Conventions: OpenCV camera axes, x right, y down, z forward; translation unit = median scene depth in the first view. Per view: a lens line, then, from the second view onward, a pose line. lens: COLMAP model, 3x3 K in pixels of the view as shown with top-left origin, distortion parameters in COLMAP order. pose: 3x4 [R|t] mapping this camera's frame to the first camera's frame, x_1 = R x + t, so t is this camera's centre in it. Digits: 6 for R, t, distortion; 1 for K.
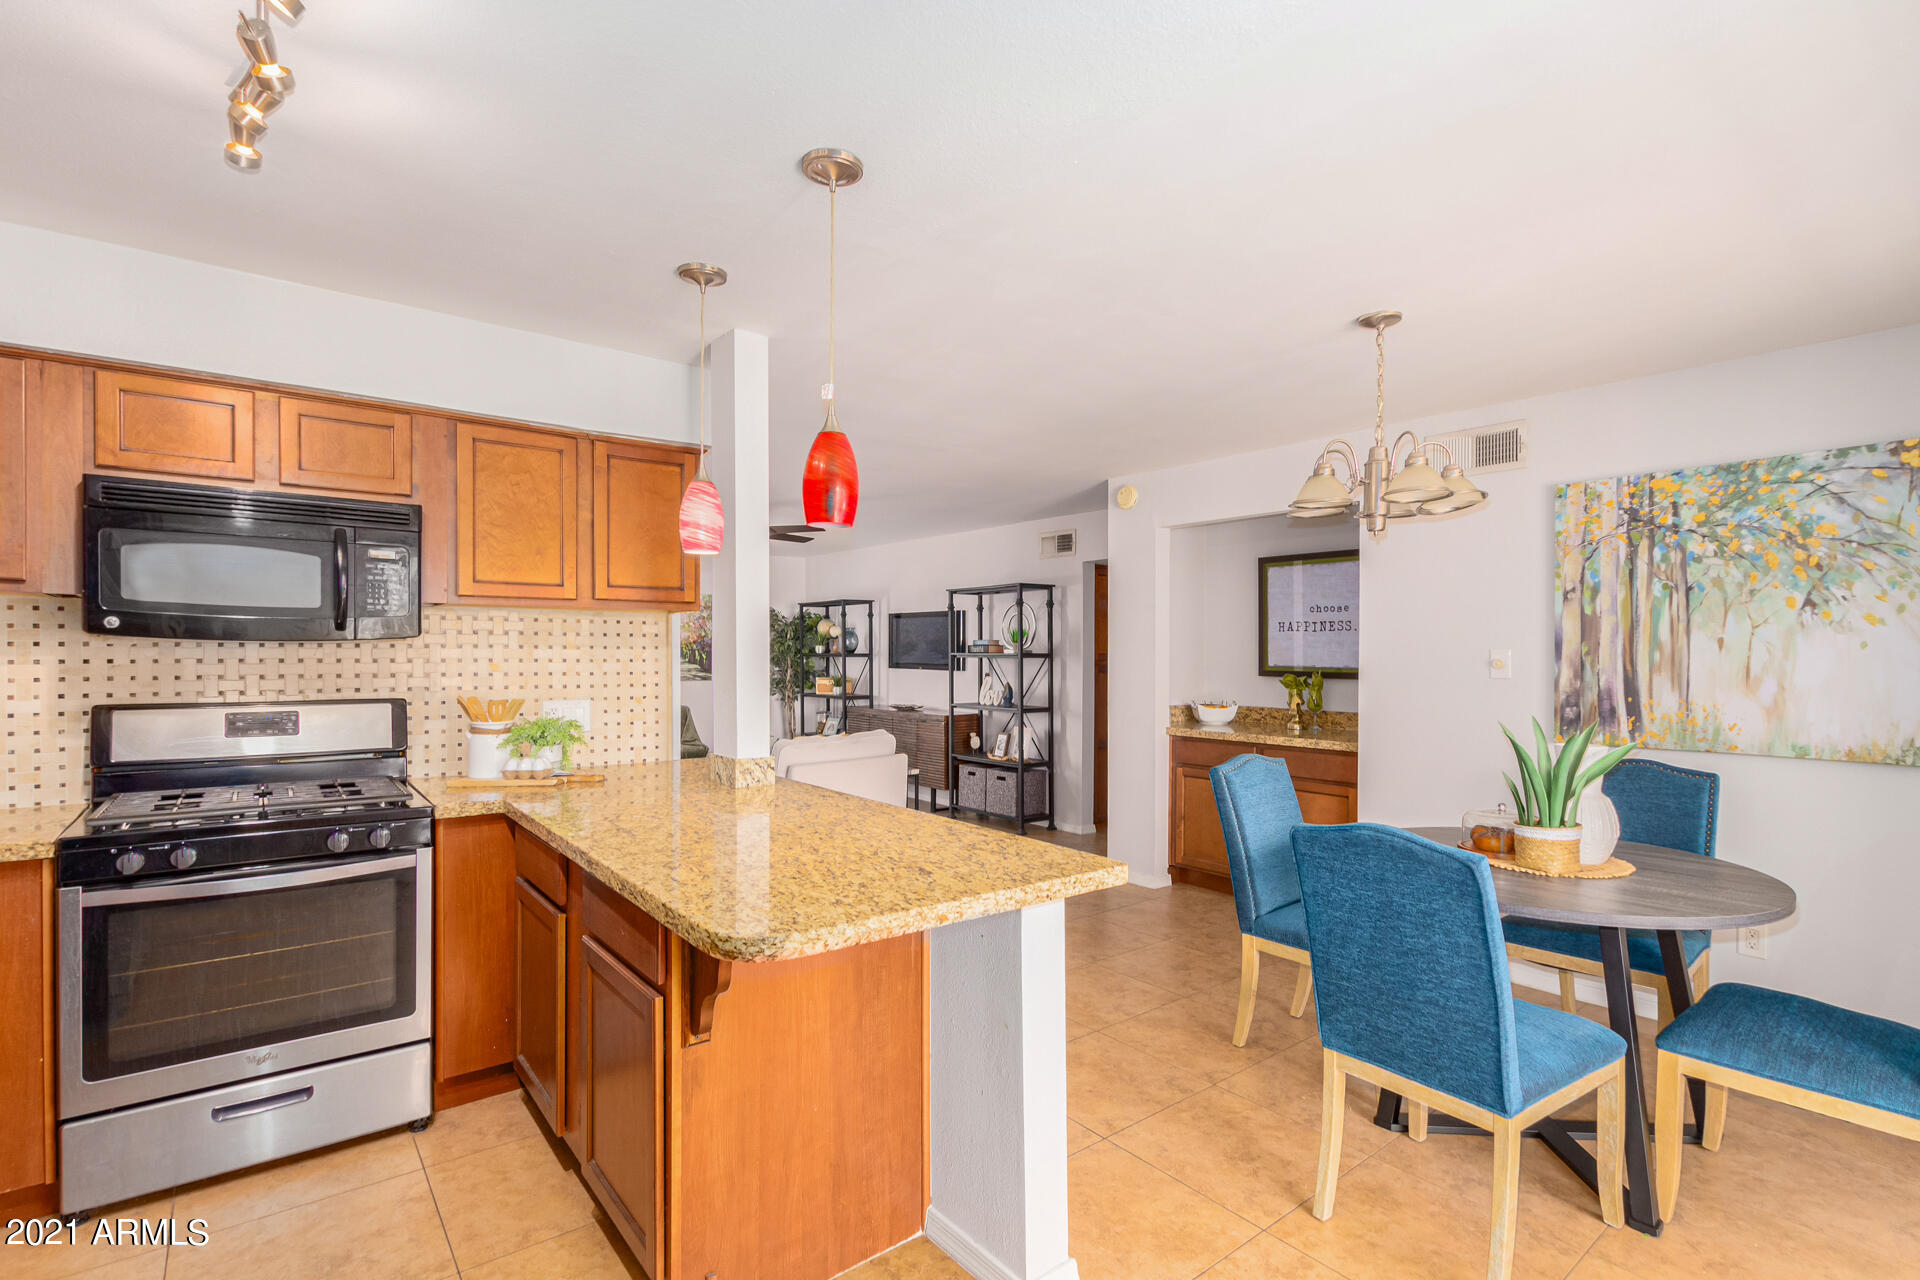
lens RADIAL K [[914.0, 0, 959.7], [0, 914.0, 654.4], [0, 0, 1]] dist [-0.001989, -0.000280]
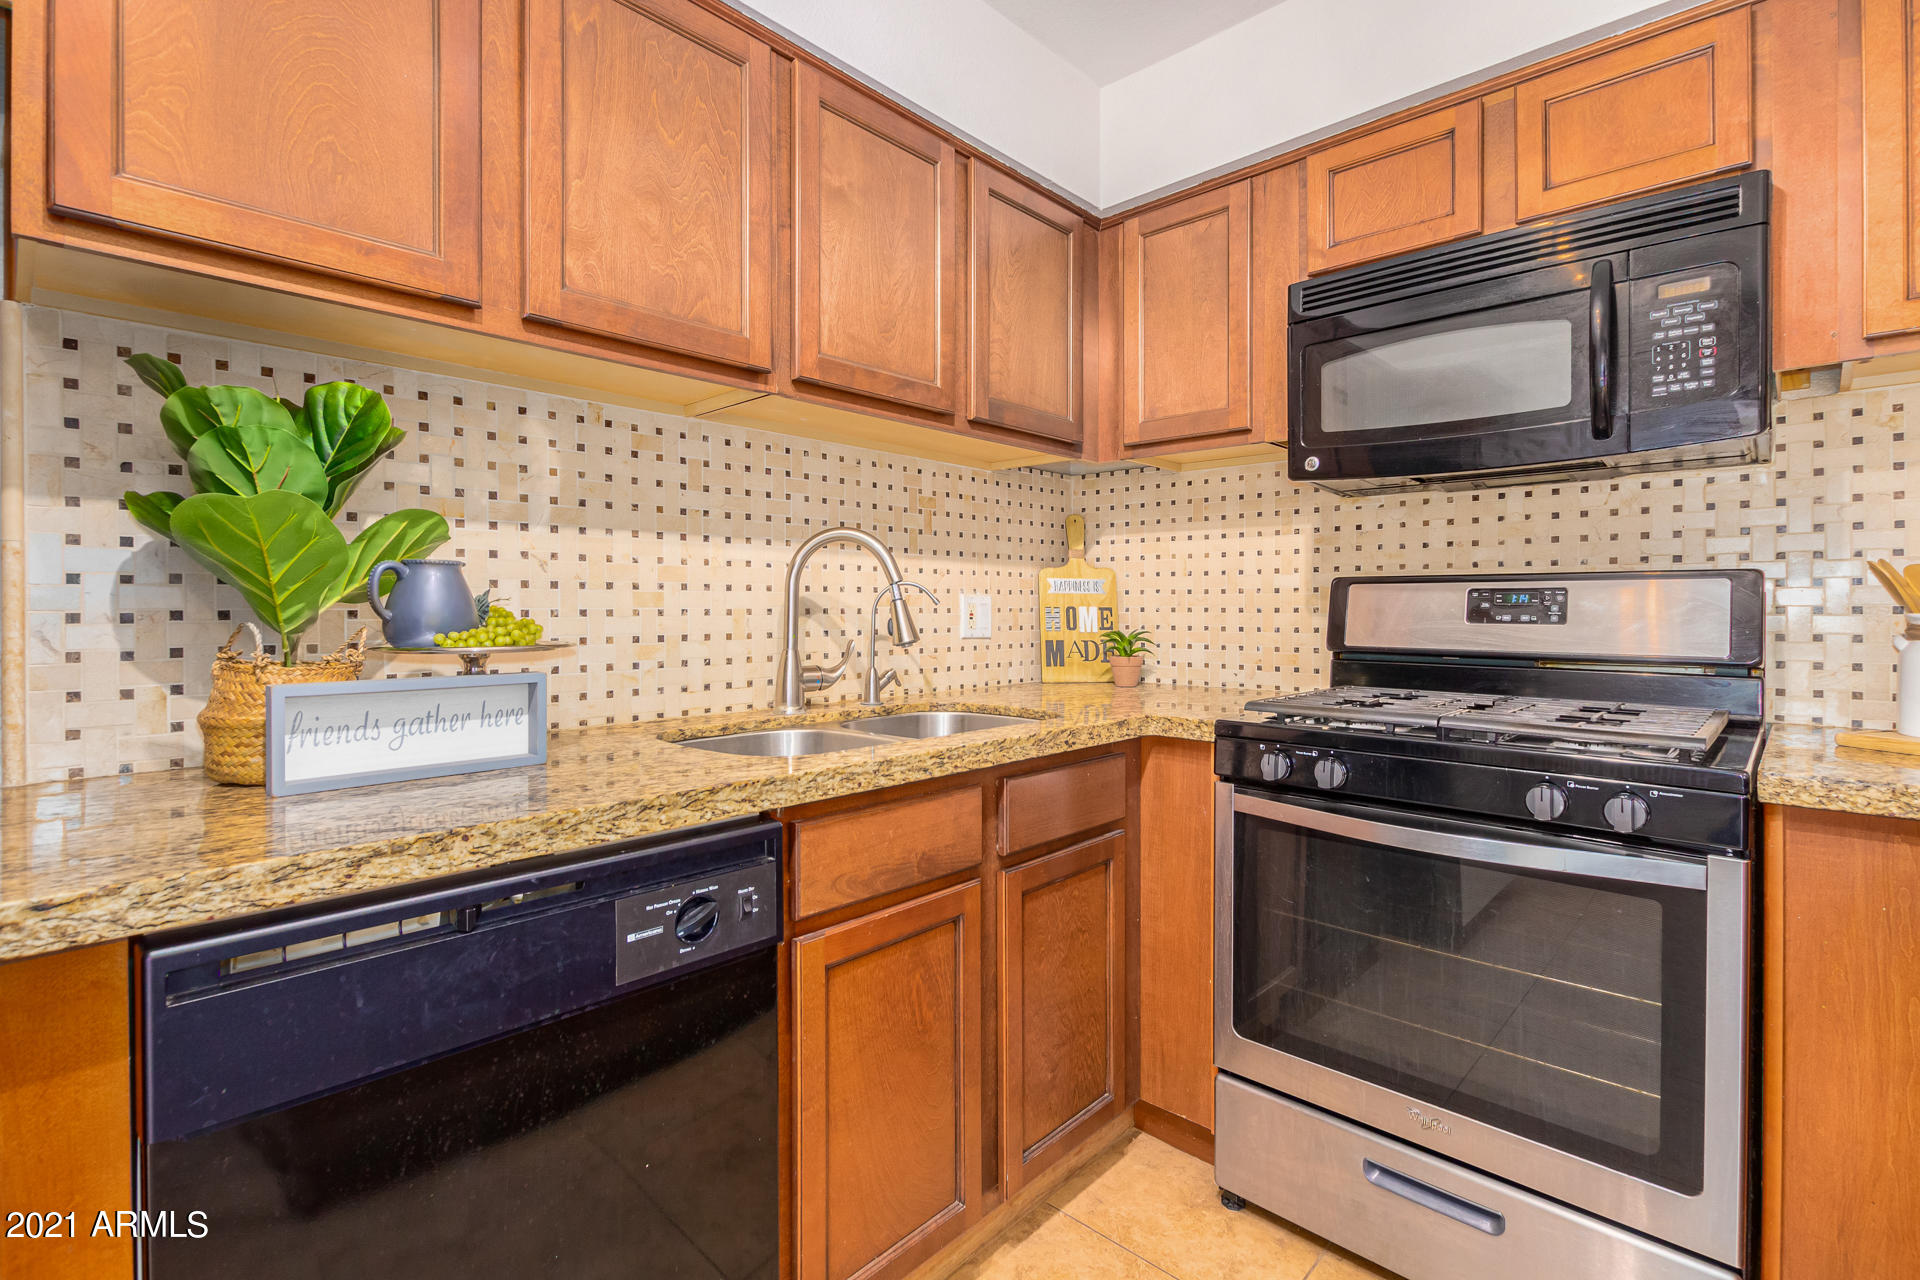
lens RADIAL K [[899.5, 0, 954.7], [0, 899.5, 609.5], [0, 0, 1]] dist [-0.000460, -0.000125]
pose [[0.156901, 0.003608, -0.987608, -0.185079], [-0.001874, 0.999993, 0.003356, 0.080939], [0.987613, 0.001324, 0.156907, 0.515644]]
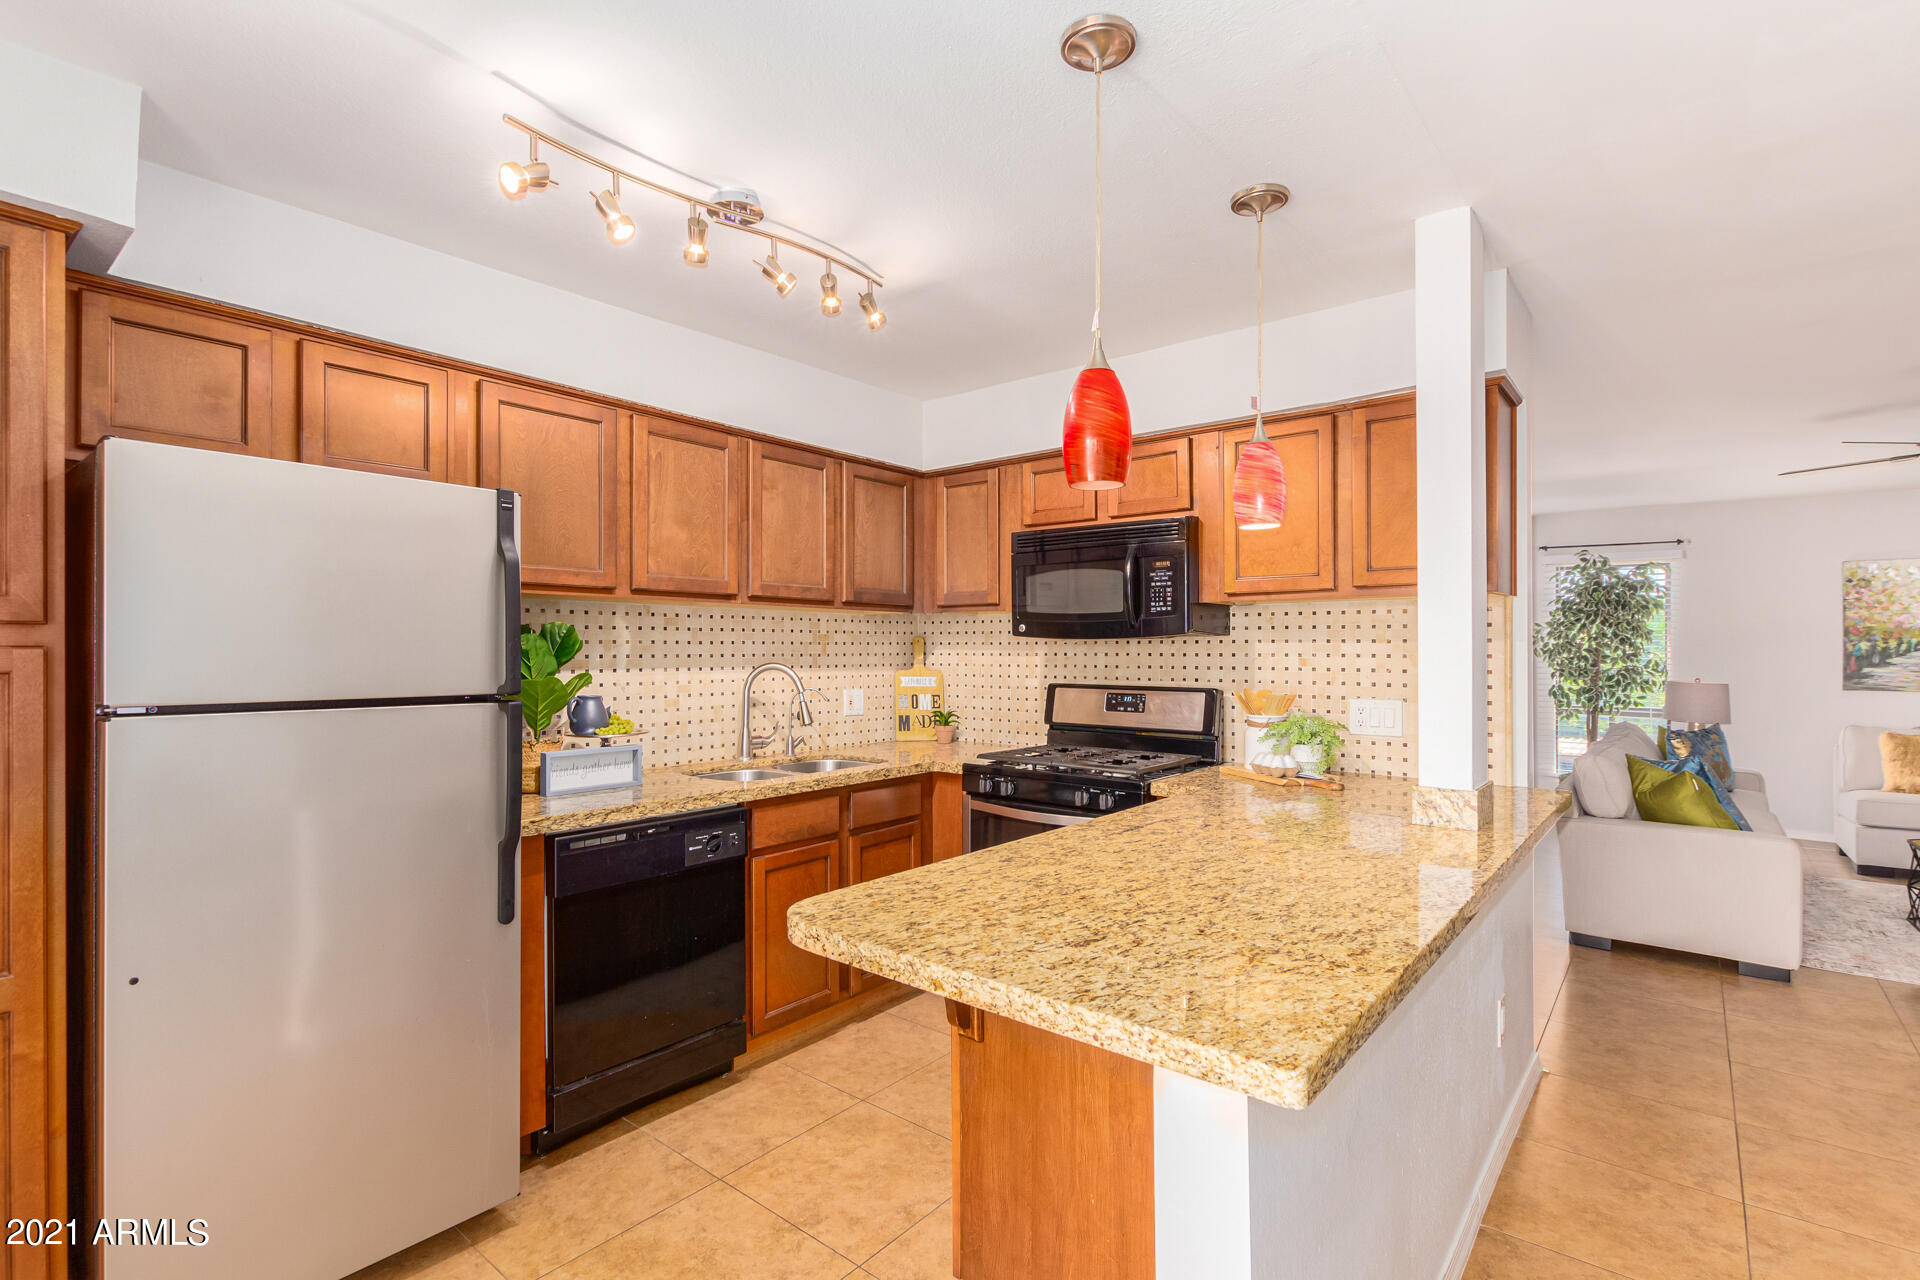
lens RADIAL K [[880.5, 0, 933.7], [0, 880.5, 647.6], [0, 0, 1]] dist [0.000398, 0.000037]
pose [[0.208082, -0.005437, -0.978096, 0.421975], [-0.000652, 0.999984, -0.005697, 0.004998], [0.978111, 0.001823, 0.208075, 0.500463]]
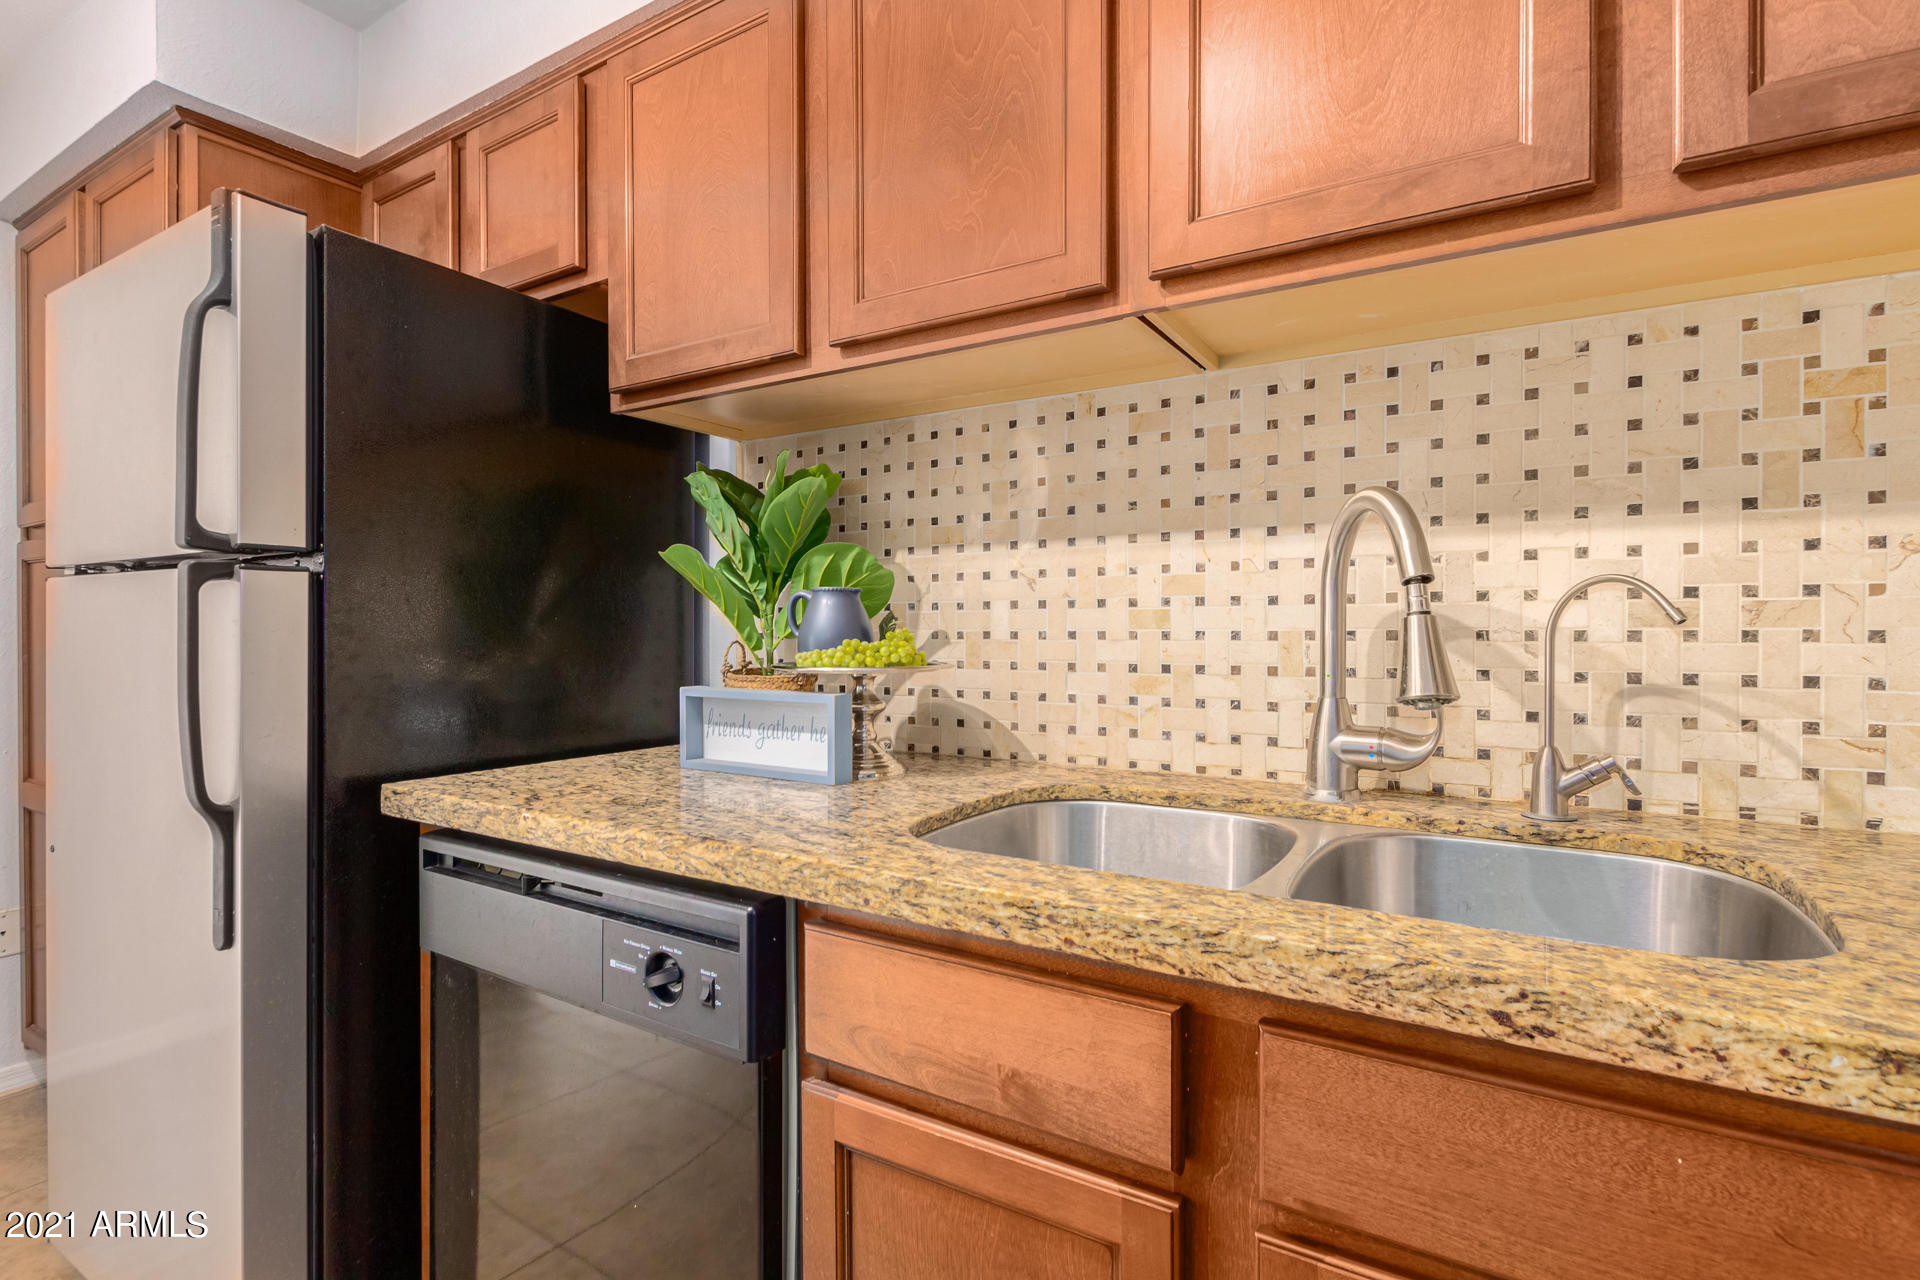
lens RADIAL K [[887.5, 0, 962.6], [0, 887.5, 632.6], [0, 0, 1]] dist [0.001797, 0.000081]
pose [[-0.932293, 0.008115, -0.361612, -0.580329], [0.004283, 0.999926, 0.011396, 0.077876], [0.361678, 0.009076, -0.932259, 0.839300]]
